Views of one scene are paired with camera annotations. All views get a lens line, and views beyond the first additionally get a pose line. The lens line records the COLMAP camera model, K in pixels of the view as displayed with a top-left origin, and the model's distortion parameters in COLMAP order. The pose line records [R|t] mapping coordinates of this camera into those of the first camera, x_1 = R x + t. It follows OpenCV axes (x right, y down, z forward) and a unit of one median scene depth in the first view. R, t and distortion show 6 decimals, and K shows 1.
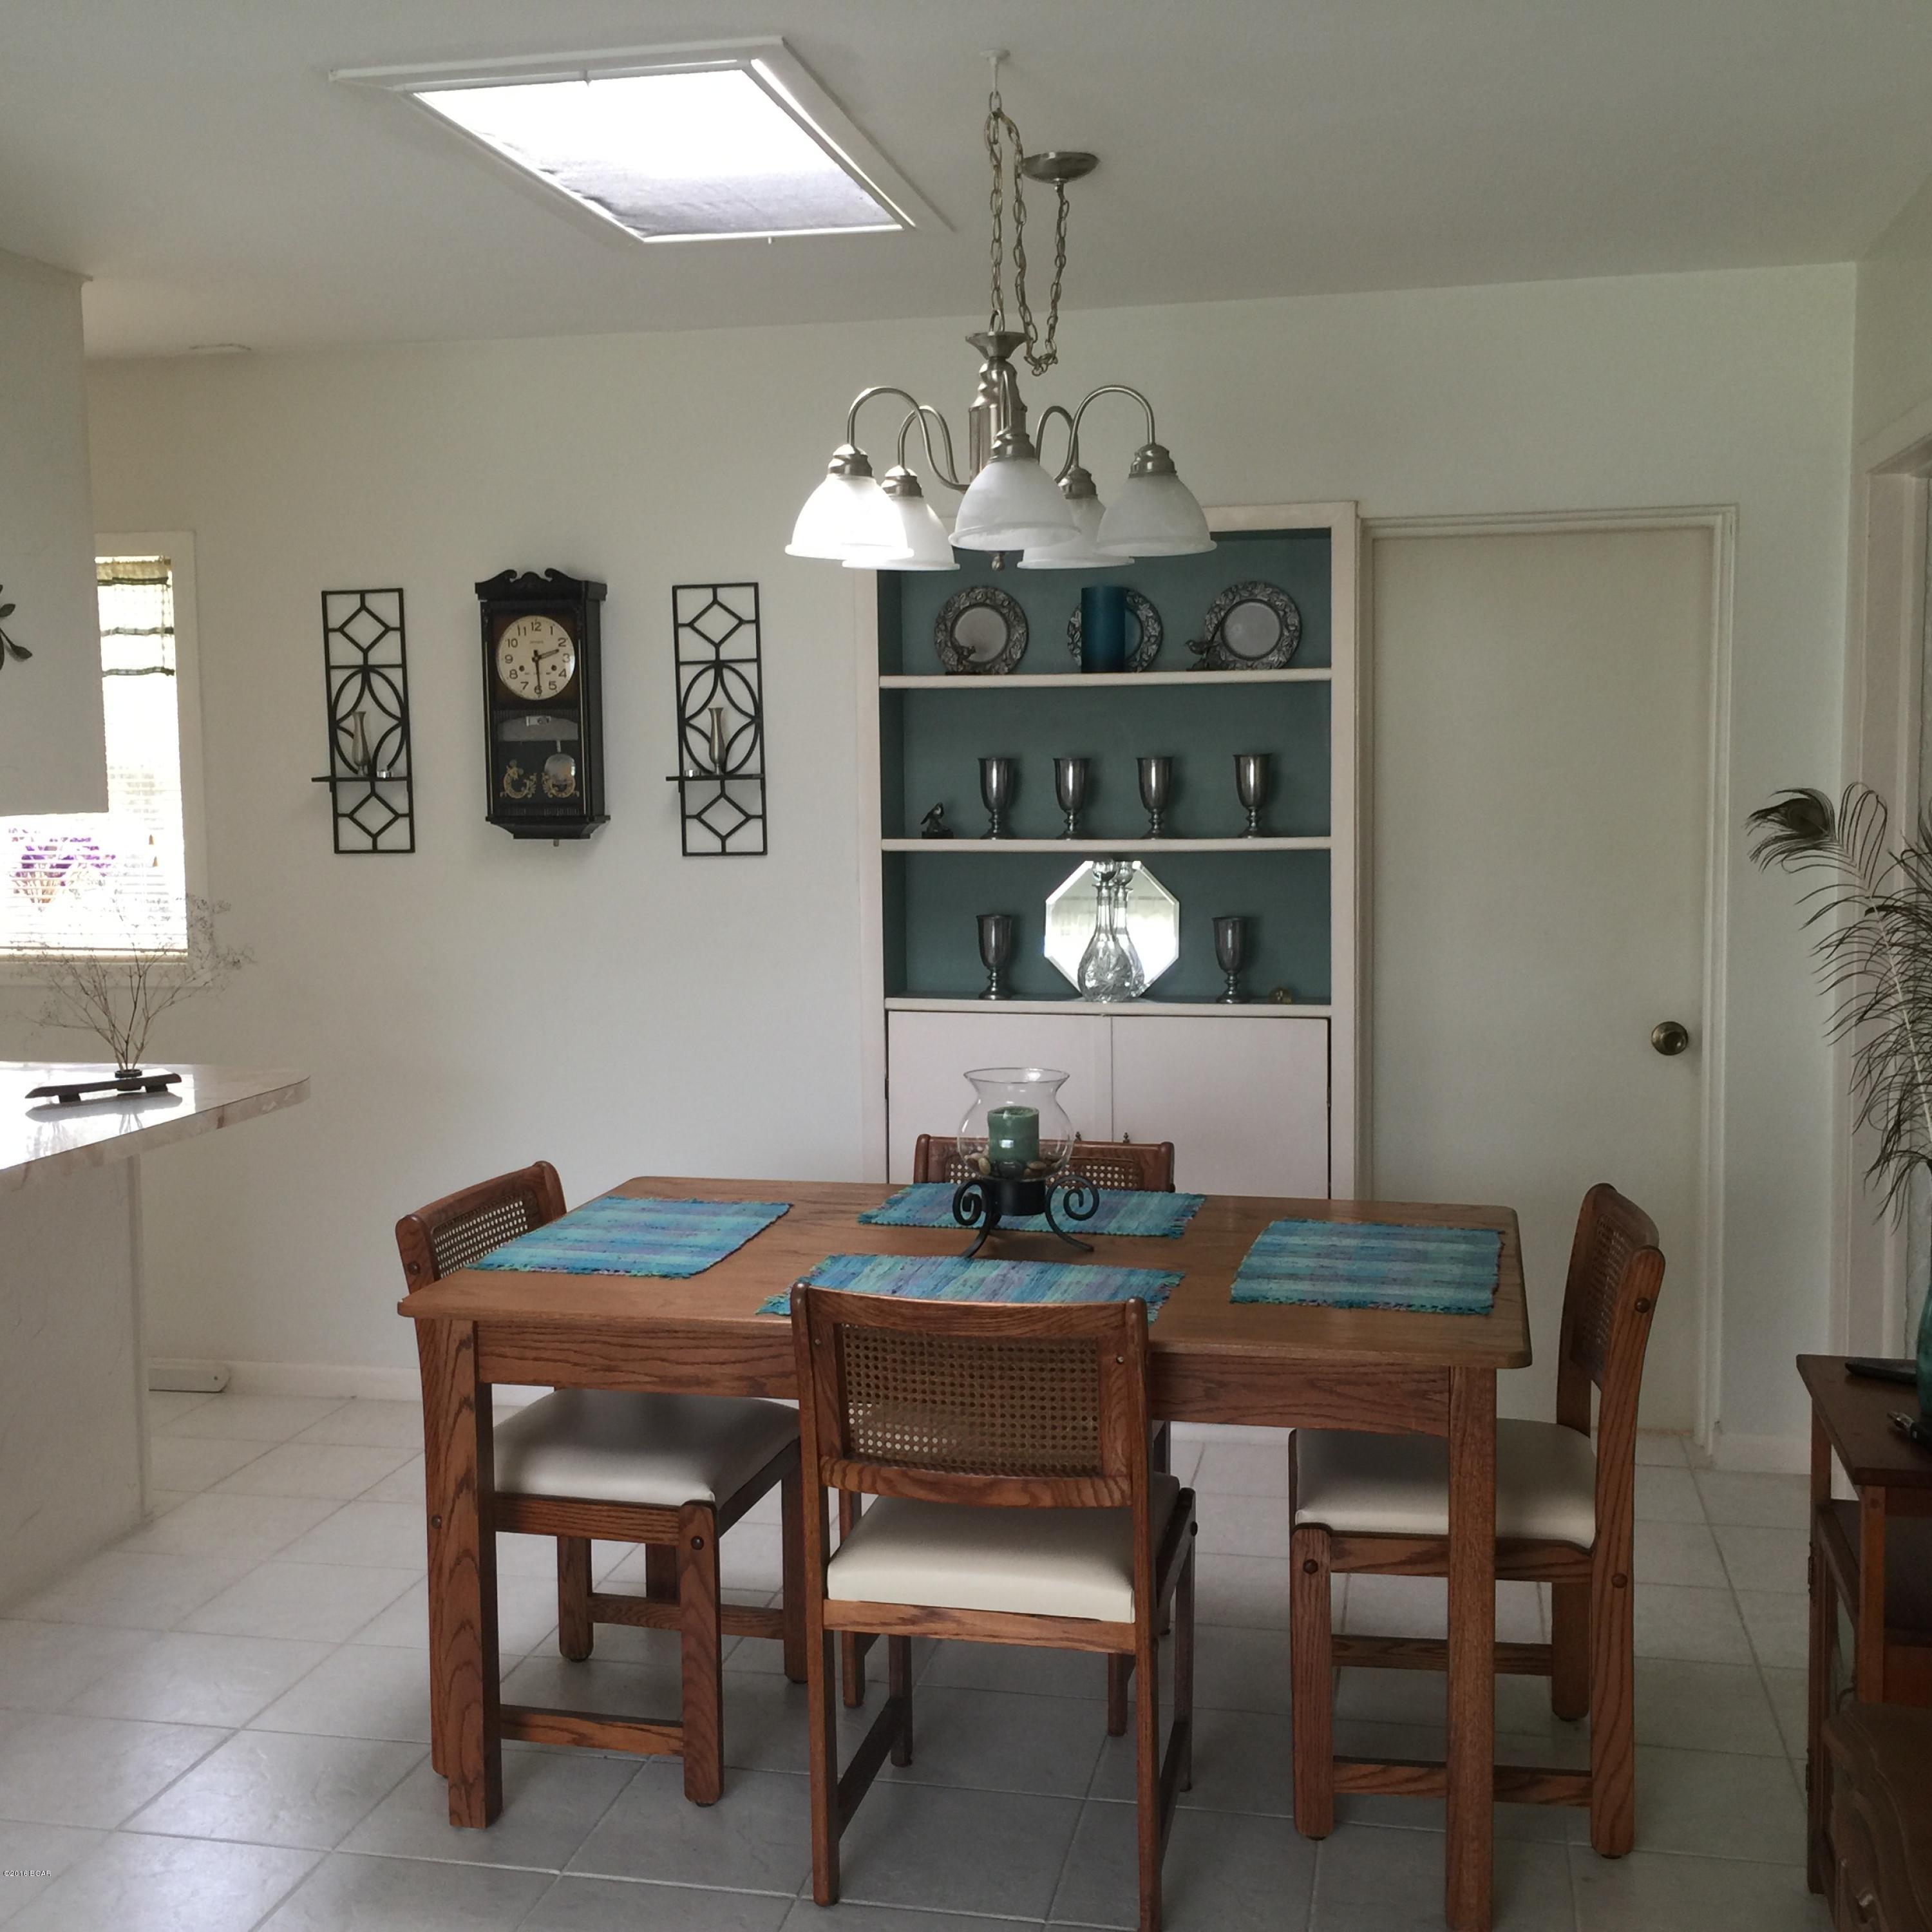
lens RADIAL K [[2214.7, 0, 987.9], [0, 2214.7, 944.1], [0, 0, 1]] dist [0.074411, -0.068964]
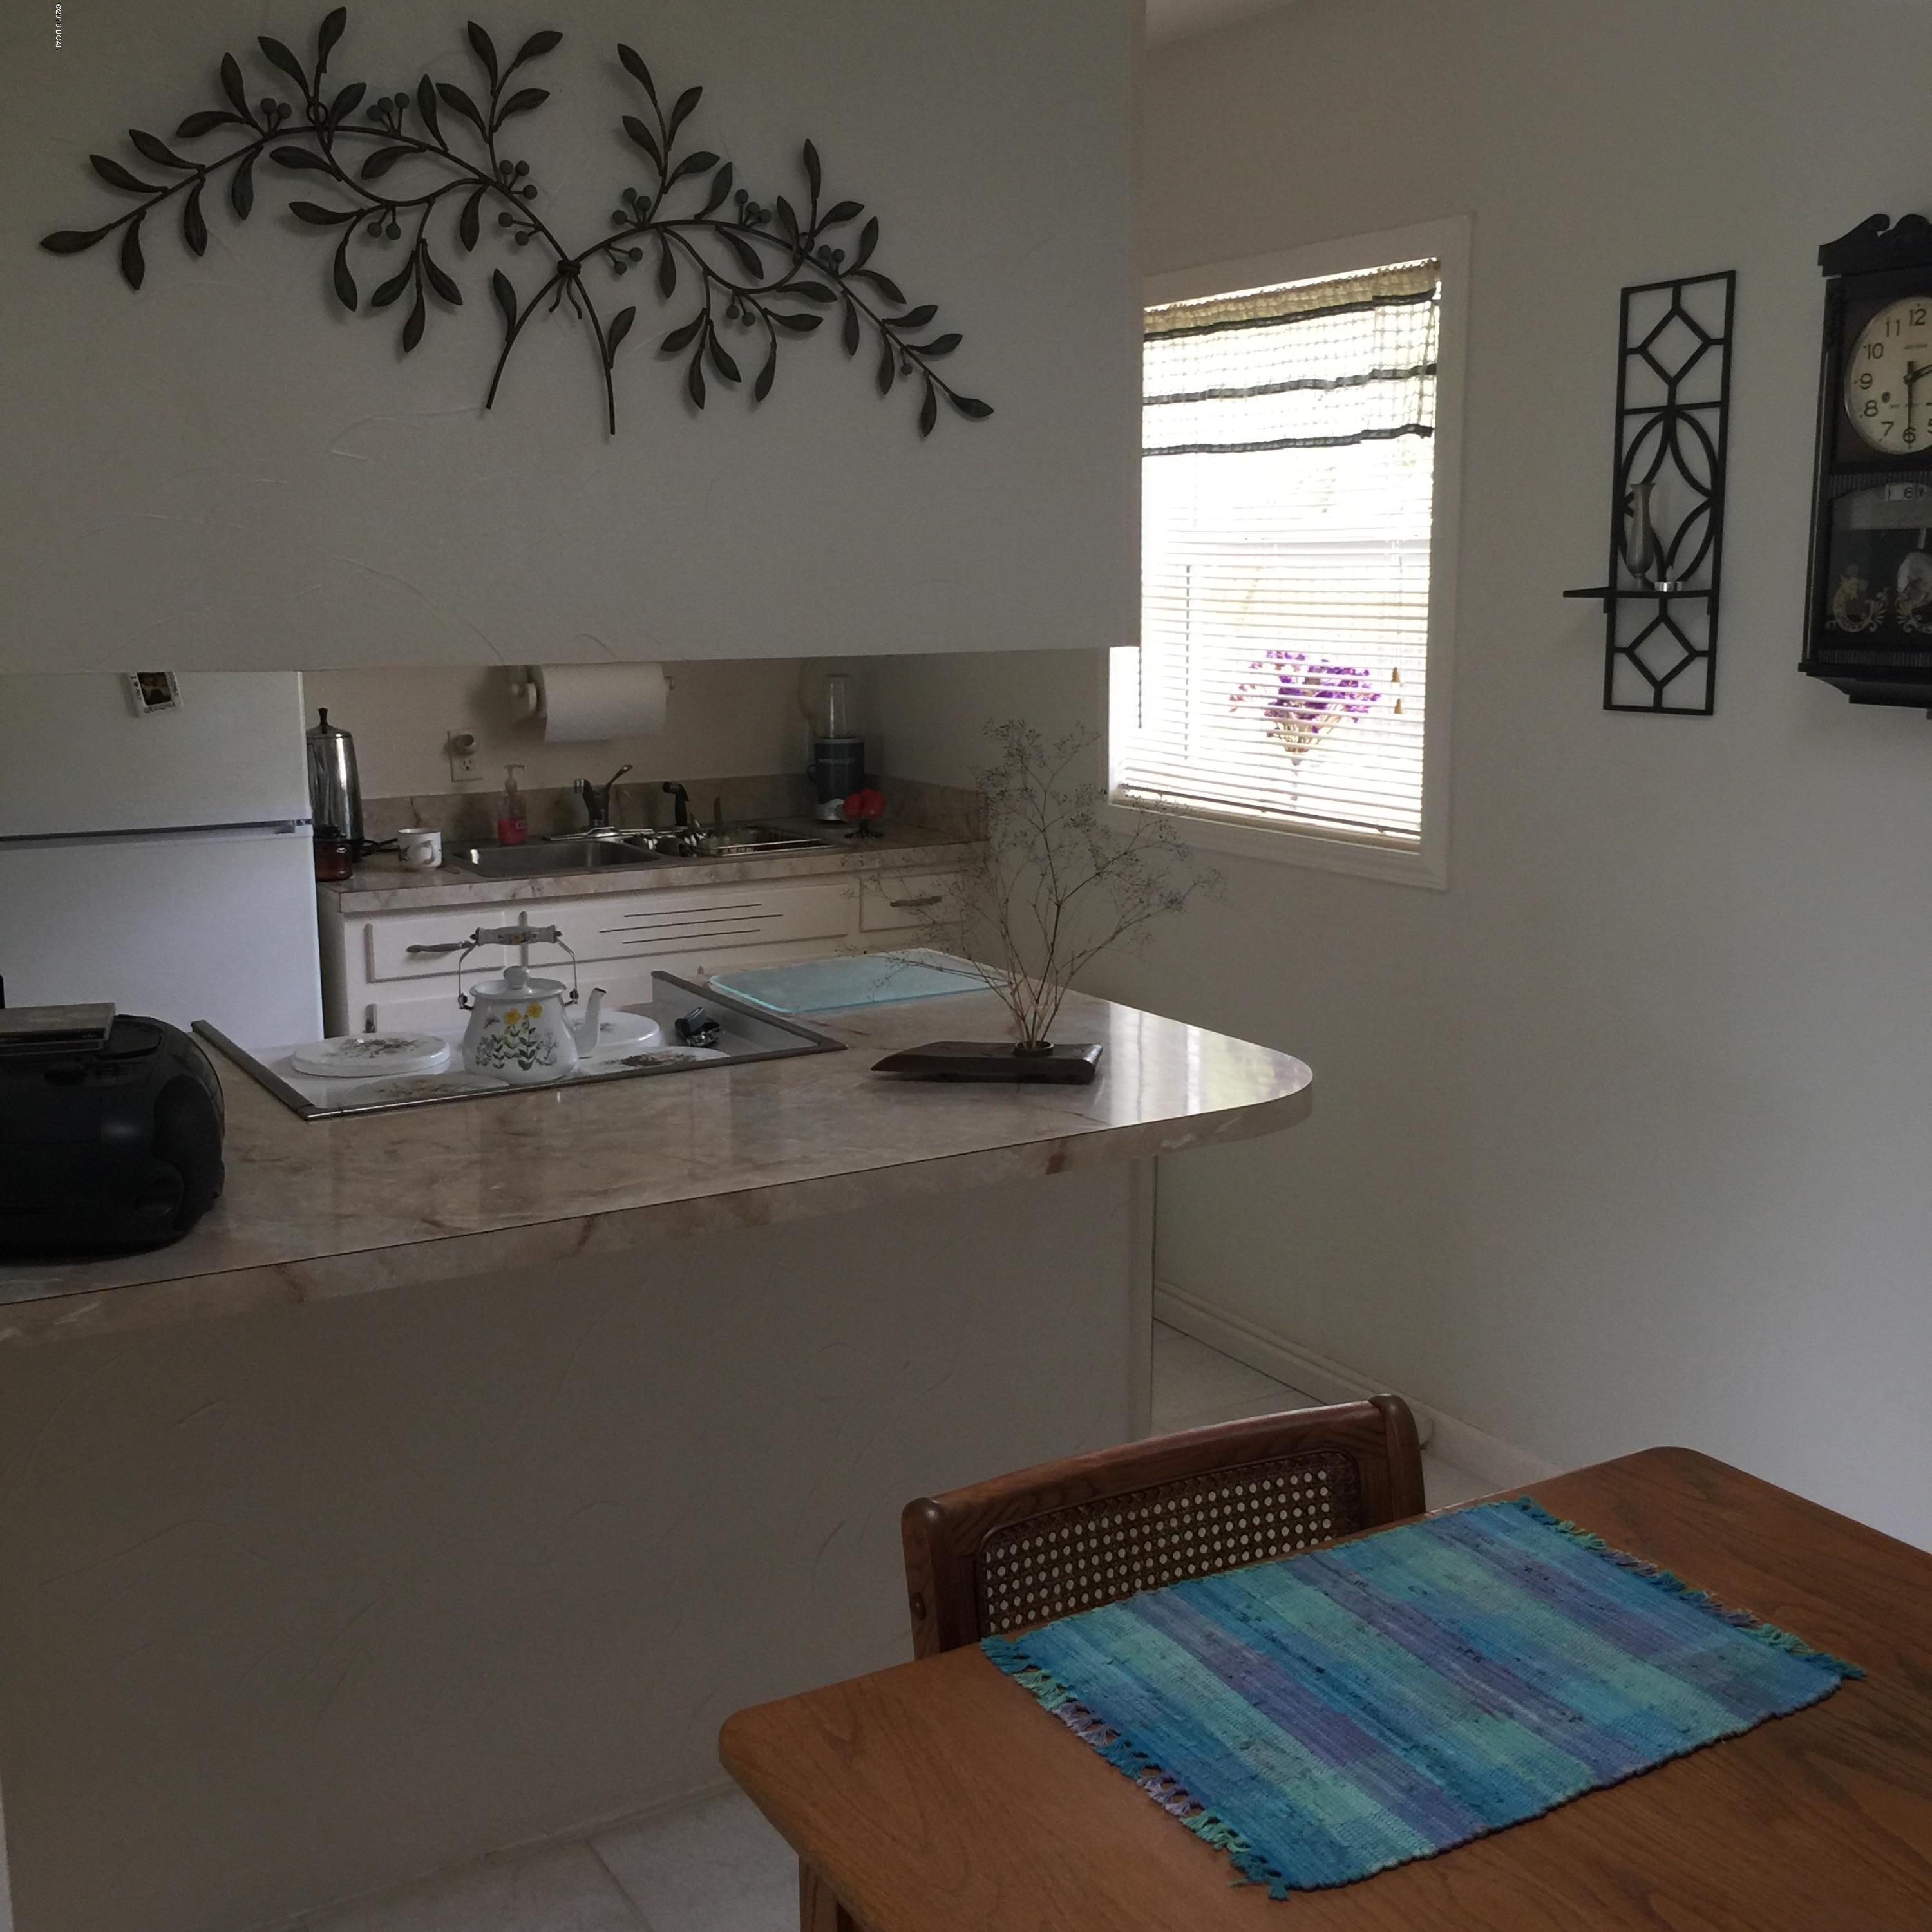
lens RADIAL K [[2214.7, 0, 987.9], [0, 2214.7, 944.1], [0, 0, 1]] dist [0.074411, -0.068964]
pose [[0.671147, 0.133840, -0.729142, 0.065058], [-0.061751, 0.990242, 0.124927, -0.043314], [0.738748, -0.038819, 0.672863, 0.437407]]
